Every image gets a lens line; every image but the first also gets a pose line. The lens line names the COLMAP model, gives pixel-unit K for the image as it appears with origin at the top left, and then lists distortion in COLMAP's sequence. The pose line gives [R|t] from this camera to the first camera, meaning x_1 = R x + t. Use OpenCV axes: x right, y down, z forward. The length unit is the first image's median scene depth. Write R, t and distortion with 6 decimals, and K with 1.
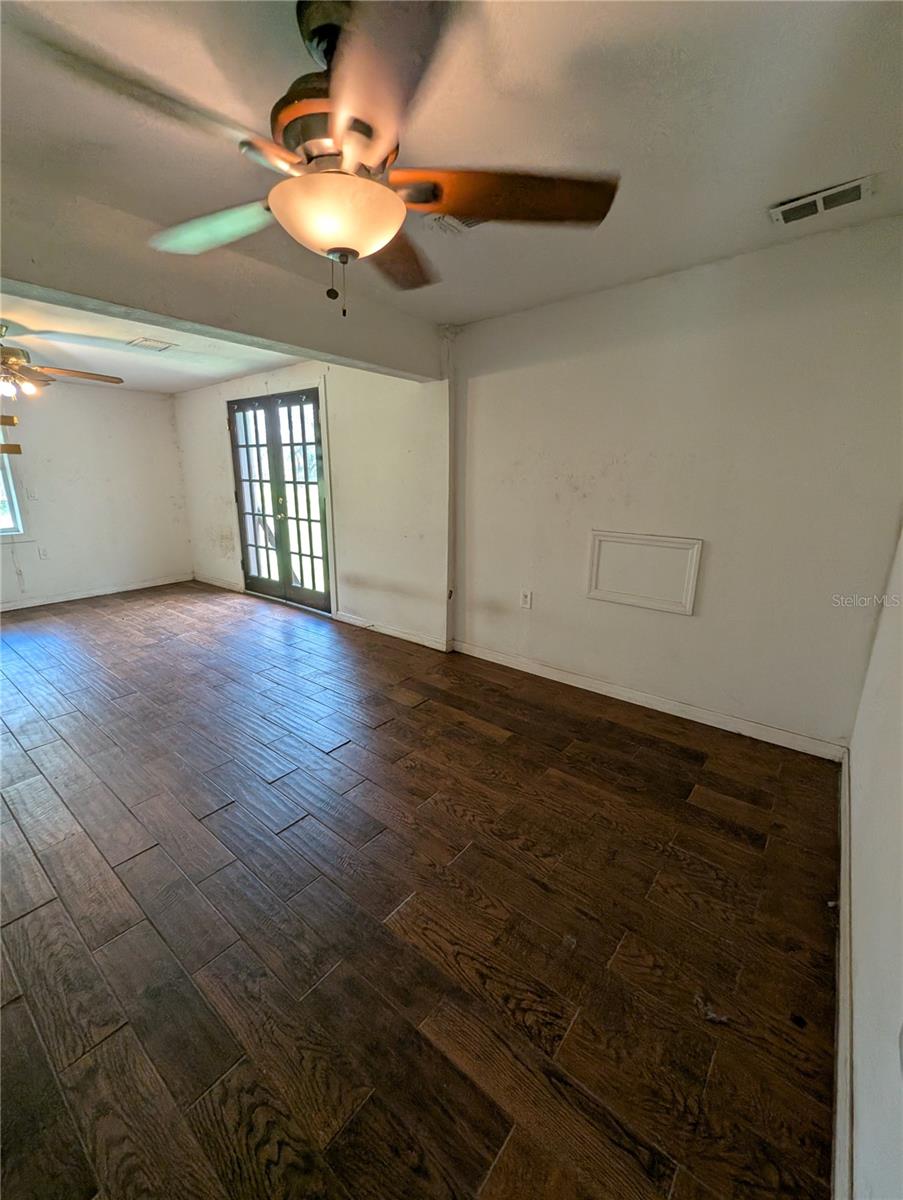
lens RADIAL K [[496.6, 0, 455.8], [0, 496.6, 598.2], [0, 0, 1]] dist [0.004925, -0.002461]
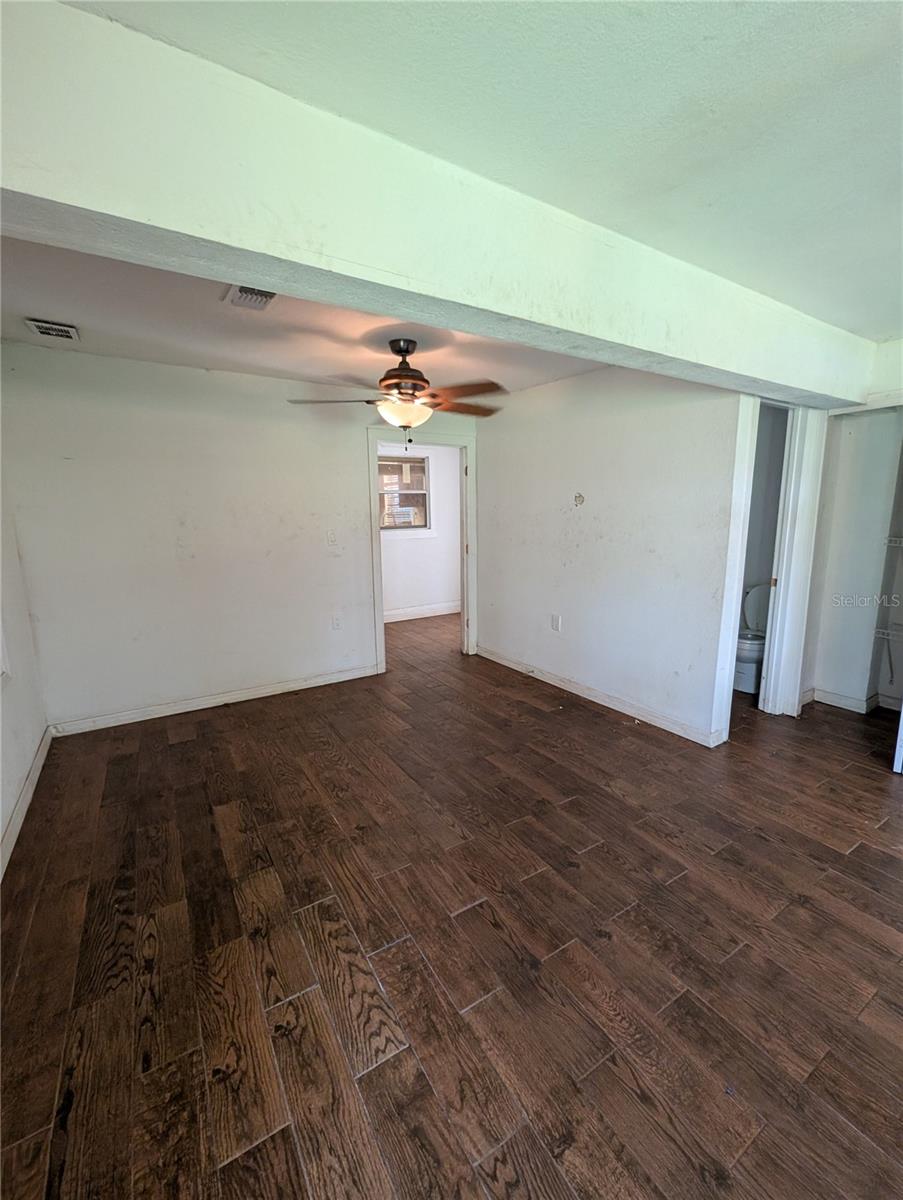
lens RADIAL K [[496.6, 0, 457.4], [0, 496.6, 600.5], [0, 0, 1]] dist [0.004925, -0.002461]
pose [[-0.945311, -0.054445, 0.321594, -0.569631], [0.087339, 0.907713, 0.410401, -0.396296], [-0.314260, 0.416045, -0.853316, 1.471832]]
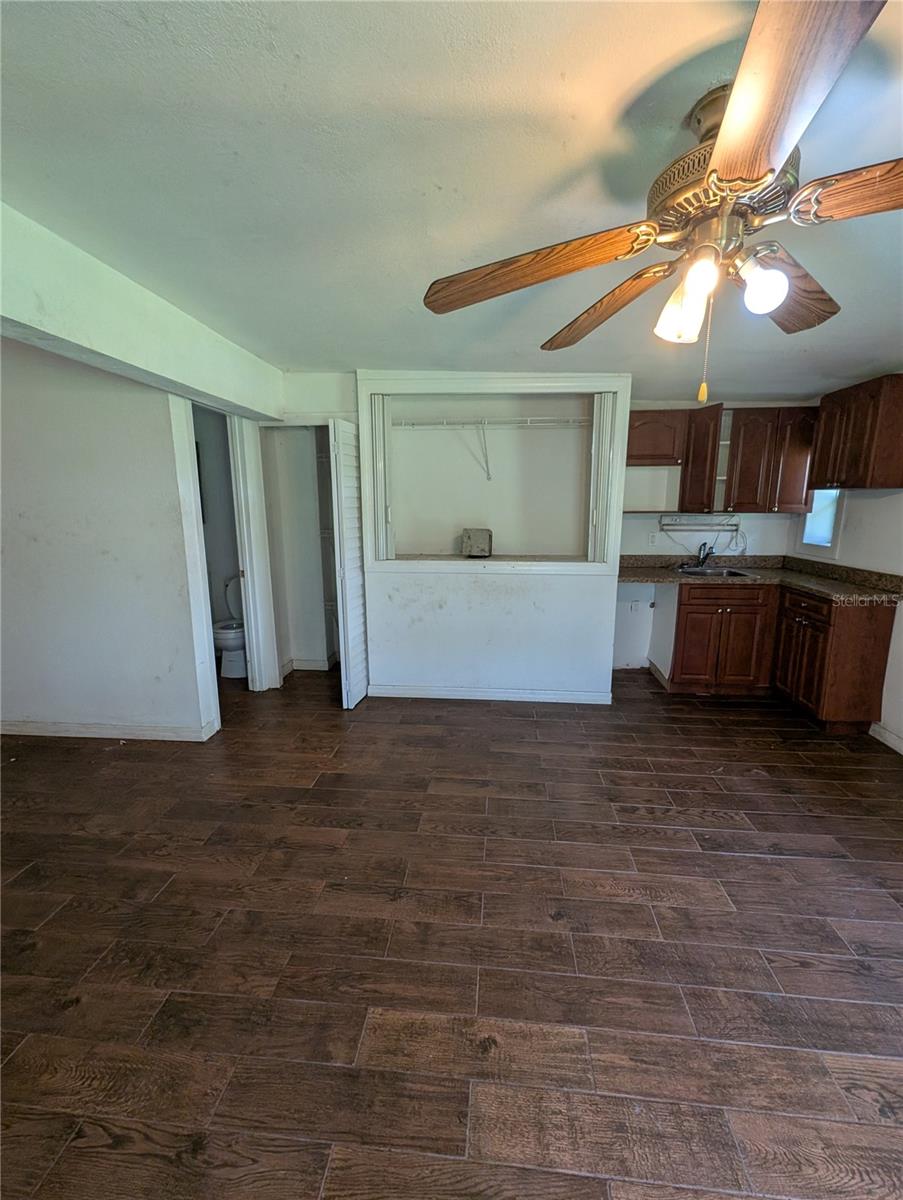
lens RADIAL K [[496.6, 0, 457.0], [0, 496.6, 599.3], [0, 0, 1]] dist [0.004925, -0.002461]
pose [[-0.834190, 0.096326, -0.543000, -0.665615], [-0.146964, 0.910191, 0.387240, -0.409567], [0.531535, 0.402833, -0.745115, 1.502227]]
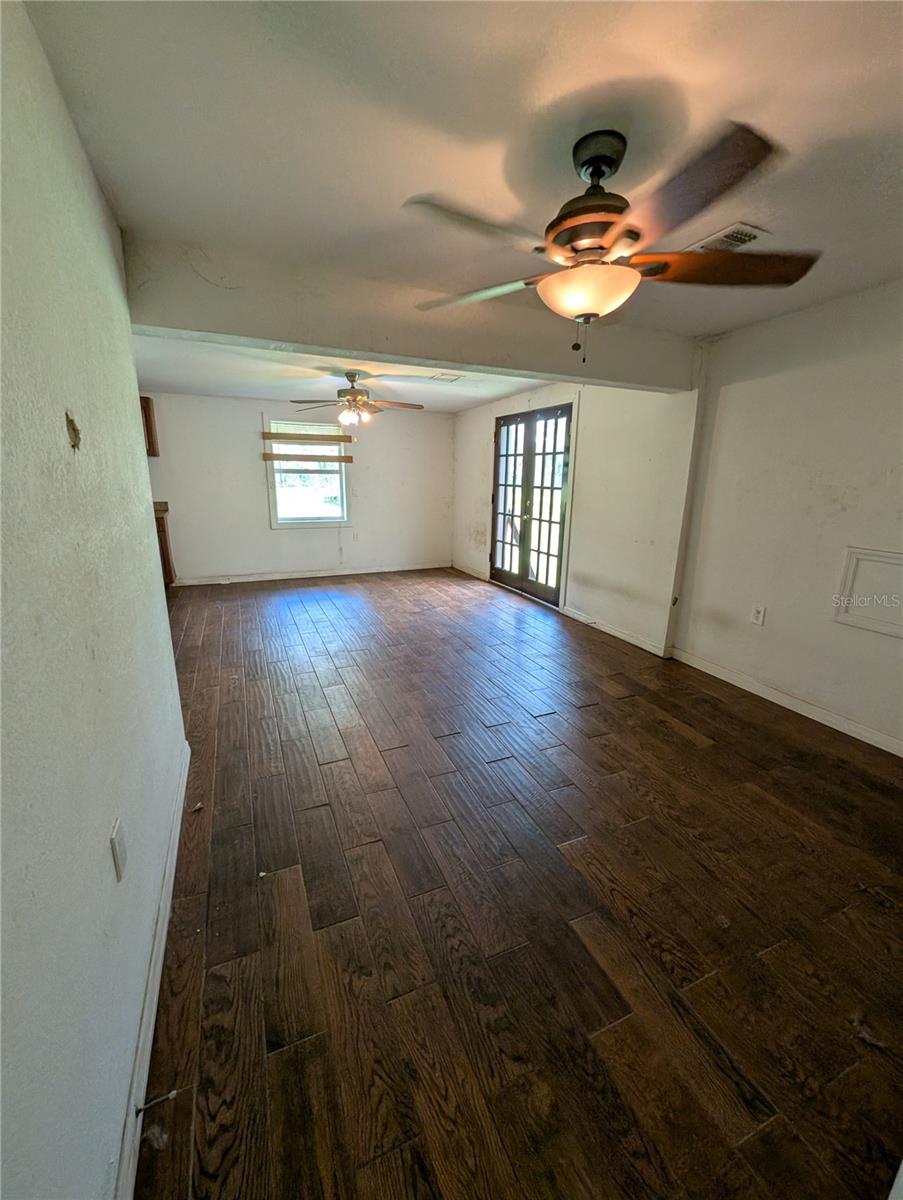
lens RADIAL K [[496.6, 0, 457.7], [0, 496.6, 596.6], [0, 0, 1]] dist [0.004925, -0.002461]
pose [[0.886430, 0.118588, -0.447413, 0.066803], [-0.124264, 0.992108, 0.016765, 0.028366], [0.445870, 0.040737, 0.894170, -0.136368]]
